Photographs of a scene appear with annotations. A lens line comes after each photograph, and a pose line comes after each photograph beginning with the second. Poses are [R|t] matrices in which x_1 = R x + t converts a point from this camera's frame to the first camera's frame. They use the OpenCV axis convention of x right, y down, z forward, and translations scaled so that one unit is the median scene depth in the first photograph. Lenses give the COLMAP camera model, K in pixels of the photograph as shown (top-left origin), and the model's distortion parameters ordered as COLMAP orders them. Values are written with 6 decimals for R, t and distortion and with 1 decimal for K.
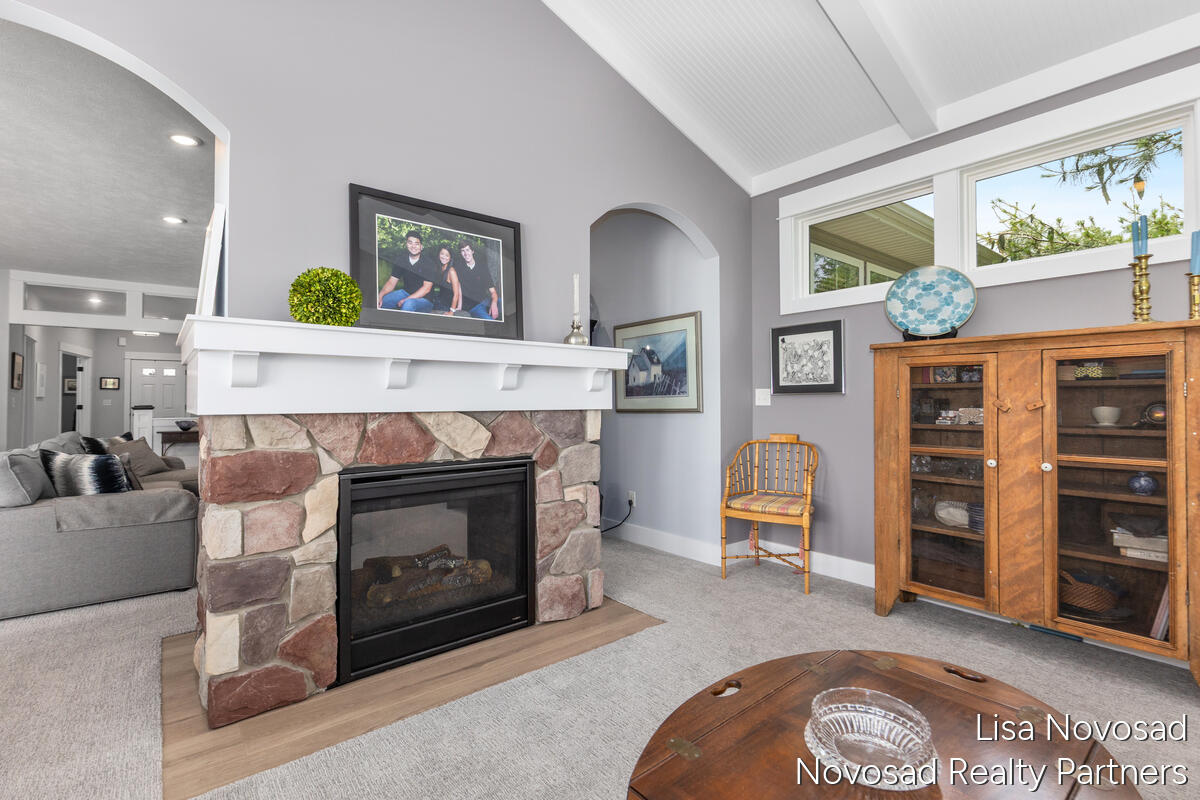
lens RADIAL K [[540.8, 0, 599.6], [0, 540.8, 398.8], [0, 0, 1]] dist [-0.001467, -0.000133]
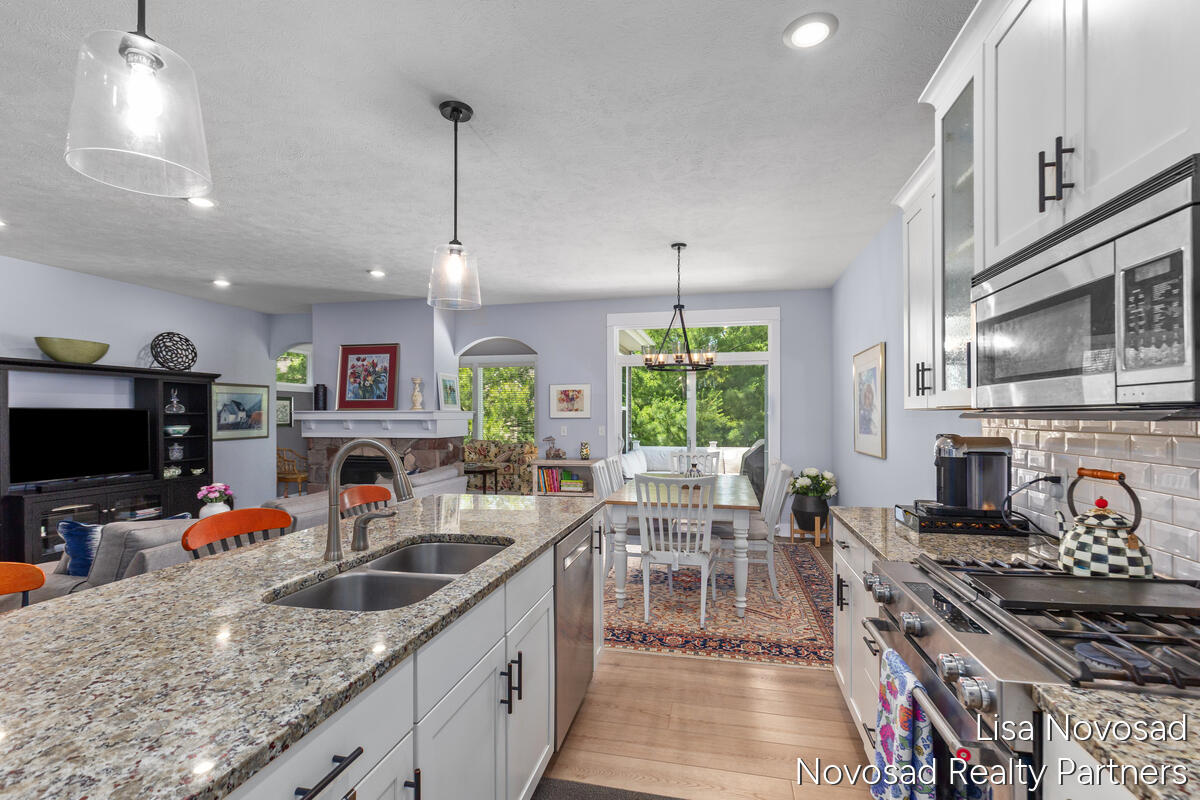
lens RADIAL K [[540.8, 0, 600.8], [0, 540.8, 409.3], [0, 0, 1]] dist [-0.001467, -0.000133]
pose [[-0.615371, 0.010976, 0.788161, -1.907282], [-0.001206, 0.999889, -0.014867, -0.045141], [-0.788237, -0.010099, -0.615289, 1.154580]]
